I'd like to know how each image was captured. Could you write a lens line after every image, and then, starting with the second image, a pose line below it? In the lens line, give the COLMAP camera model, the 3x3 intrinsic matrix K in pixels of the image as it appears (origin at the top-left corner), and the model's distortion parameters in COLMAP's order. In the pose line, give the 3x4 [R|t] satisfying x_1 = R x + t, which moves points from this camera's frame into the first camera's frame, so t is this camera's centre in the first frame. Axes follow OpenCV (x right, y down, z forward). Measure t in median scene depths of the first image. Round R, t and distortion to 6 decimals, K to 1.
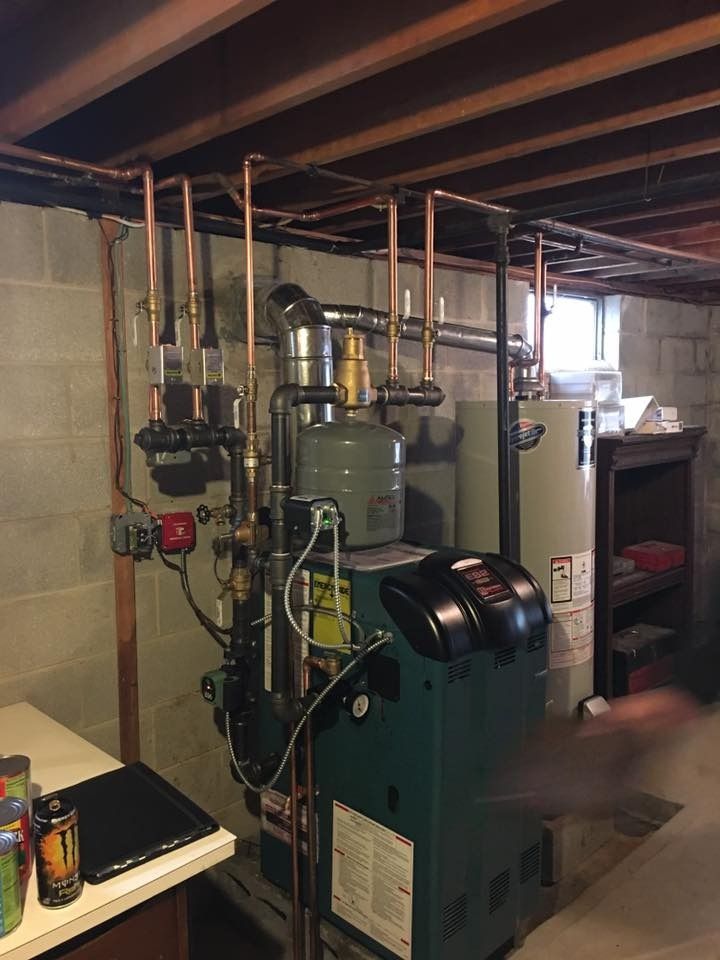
lens RADIAL K [[810.9, 0, 360.6], [0, 810.9, 456.8], [0, 0, 1]] dist [0.059162, -0.007766]
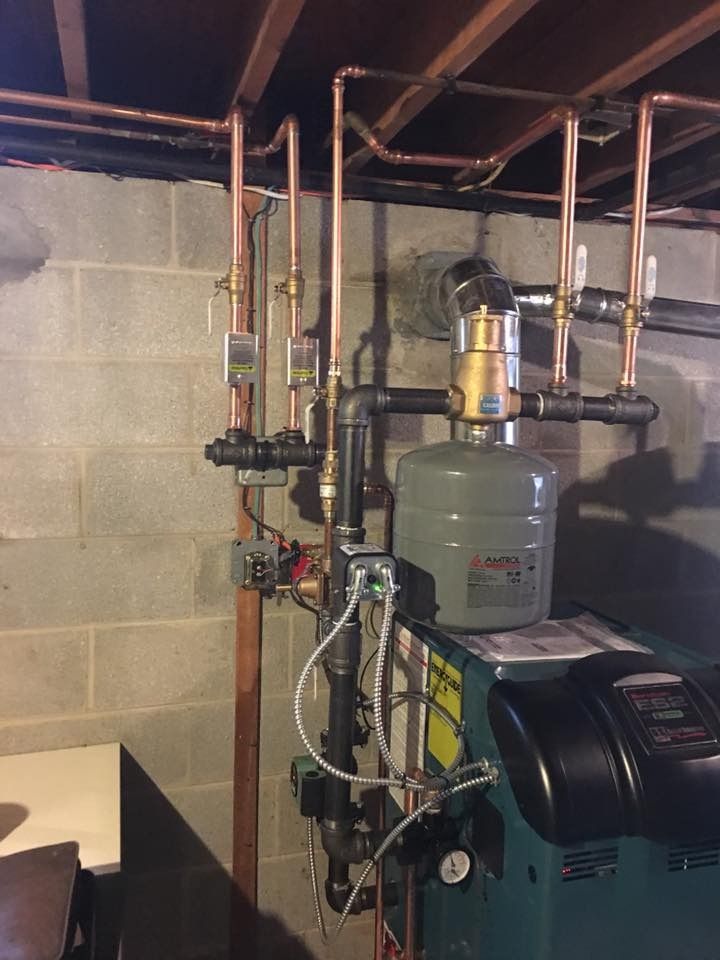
lens RADIAL K [[810.9, 0, 360.6], [0, 810.9, 456.8], [0, 0, 1]] dist [0.059162, -0.007766]
pose [[0.885766, 0.054924, -0.460871, 0.205872], [-0.064465, 0.997908, -0.004973, -0.019986], [0.459634, 0.034115, 0.887453, 0.325924]]
